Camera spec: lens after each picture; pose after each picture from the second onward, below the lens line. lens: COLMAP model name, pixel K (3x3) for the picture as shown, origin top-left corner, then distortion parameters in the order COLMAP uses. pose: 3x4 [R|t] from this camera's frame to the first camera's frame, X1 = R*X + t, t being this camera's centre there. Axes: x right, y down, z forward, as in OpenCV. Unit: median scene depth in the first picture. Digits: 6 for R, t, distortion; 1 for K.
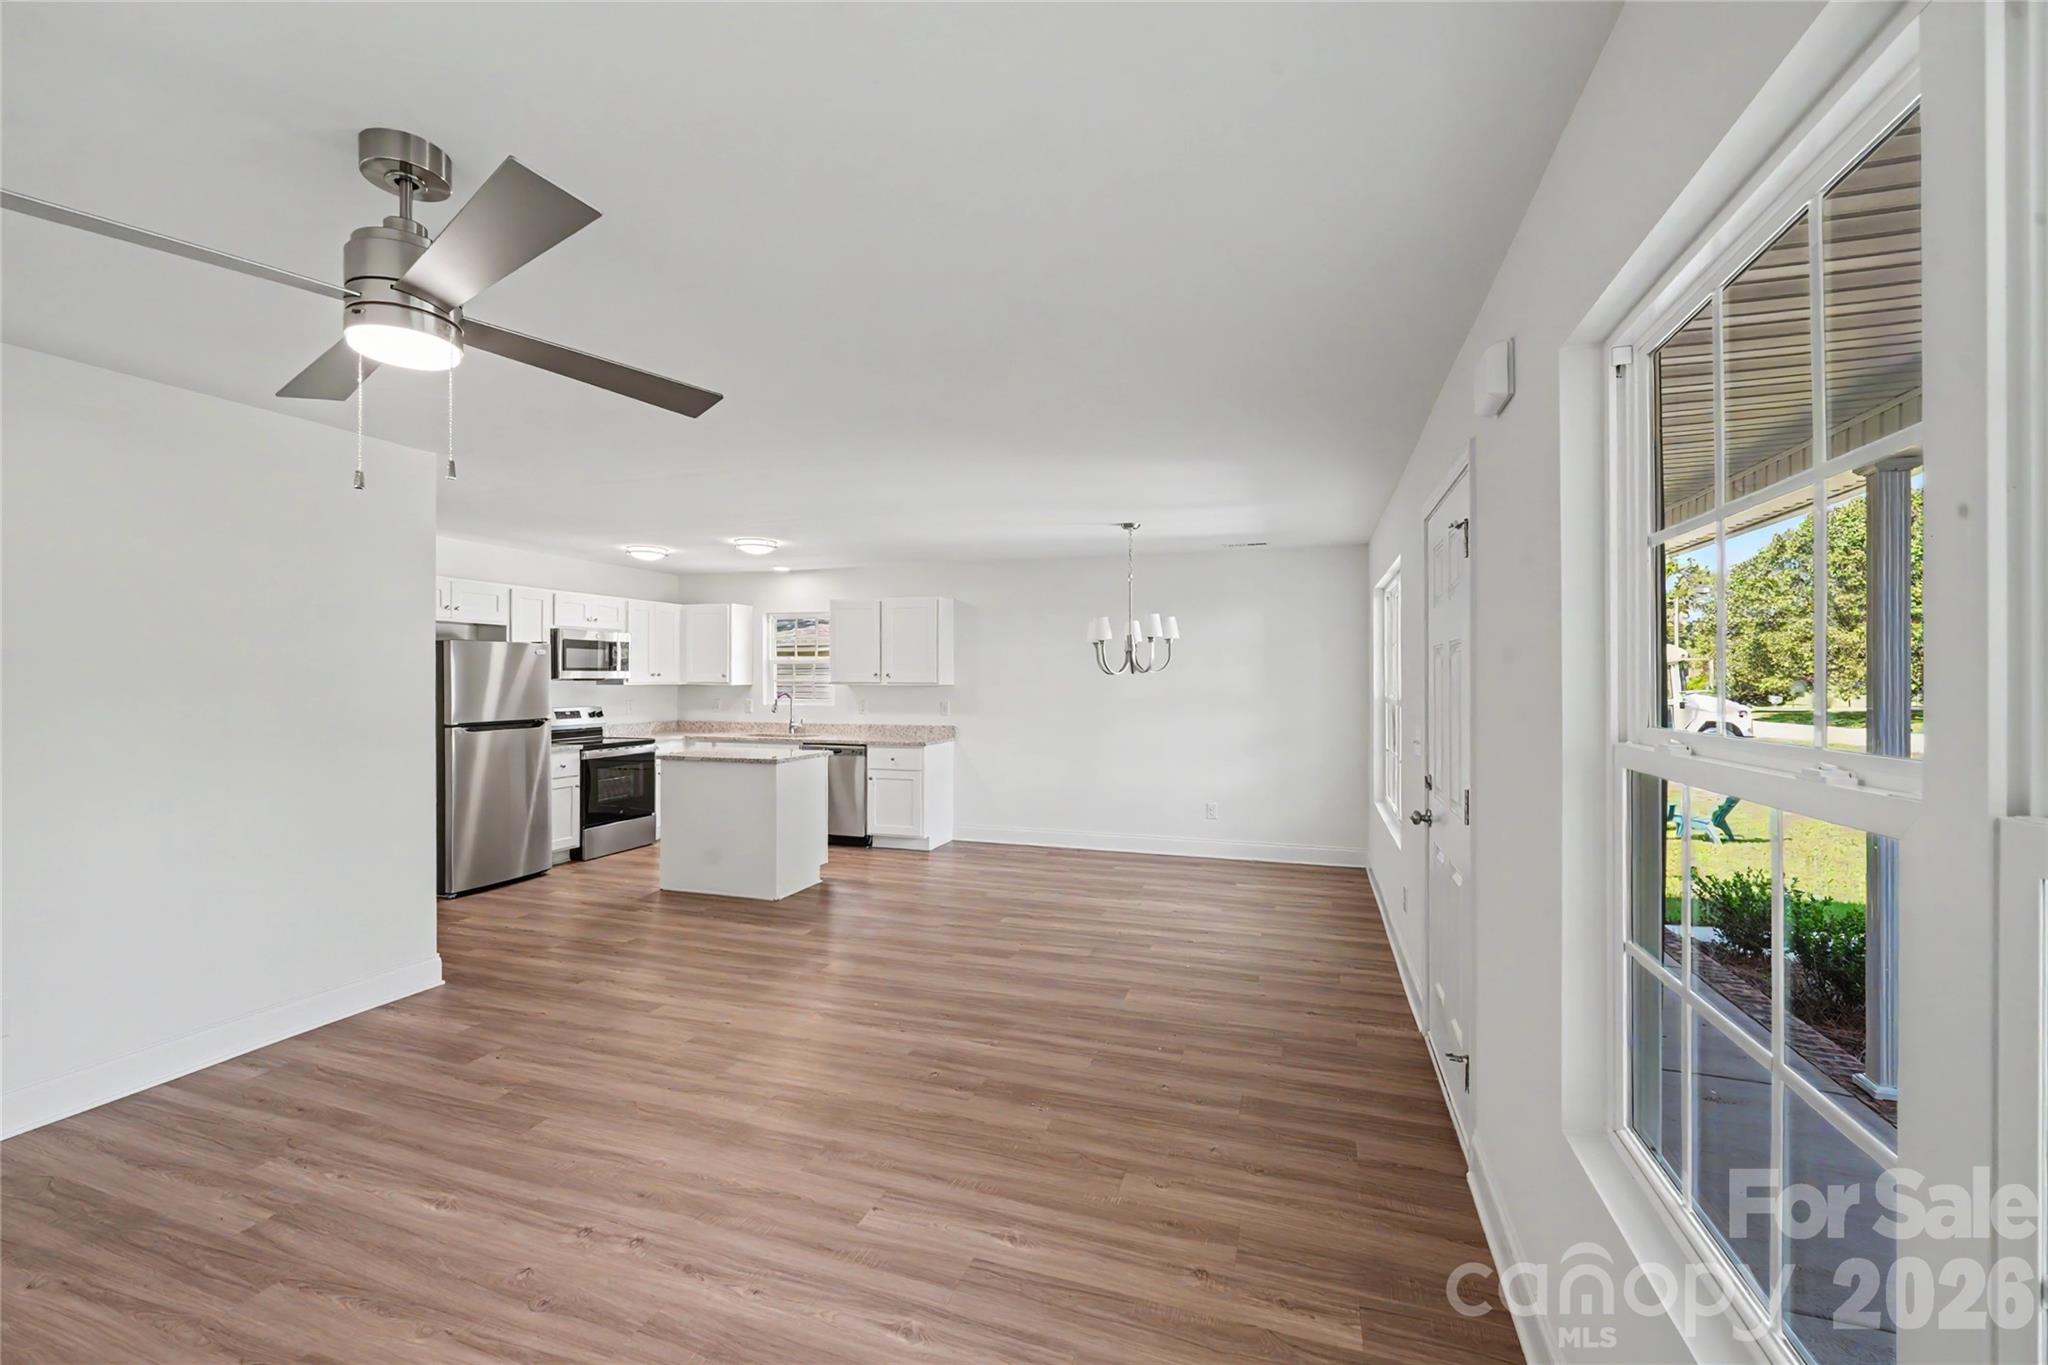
lens RADIAL K [[845.6, 0, 1012.7], [0, 845.6, 685.0], [0, 0, 1]] dist [0.003339, -0.001781]
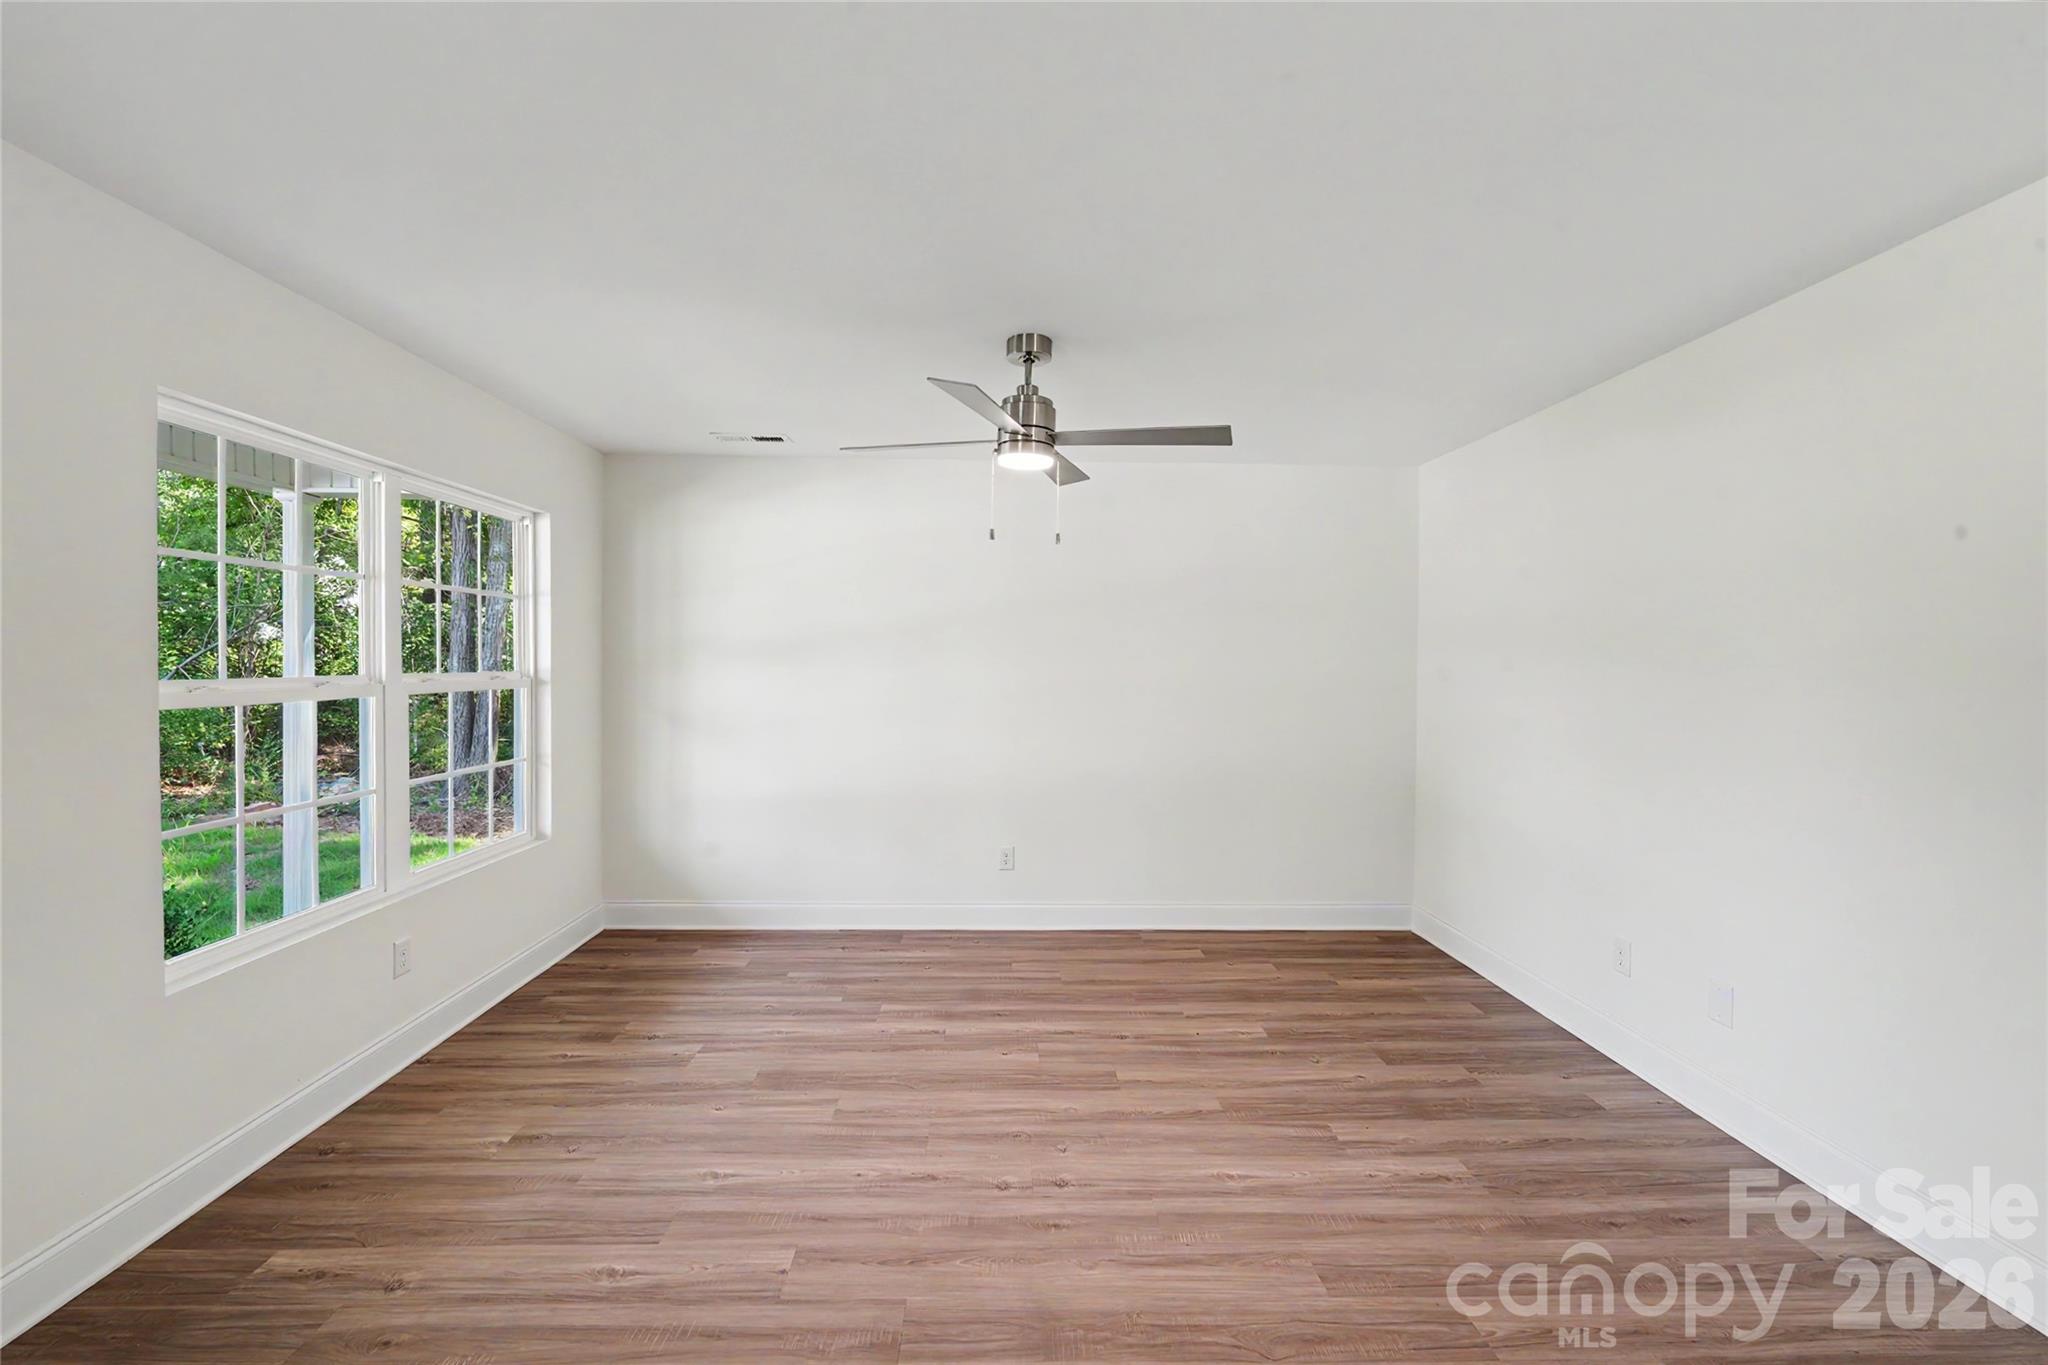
lens RADIAL K [[845.6, 0, 1013.5], [0, 845.6, 677.4], [0, 0, 1]] dist [0.003339, -0.001781]
pose [[-0.937586, -0.000704, -0.347754, -0.031228], [-0.011332, 0.999529, 0.028530, -0.003561], [0.347570, 0.030690, -0.937152, 0.707270]]
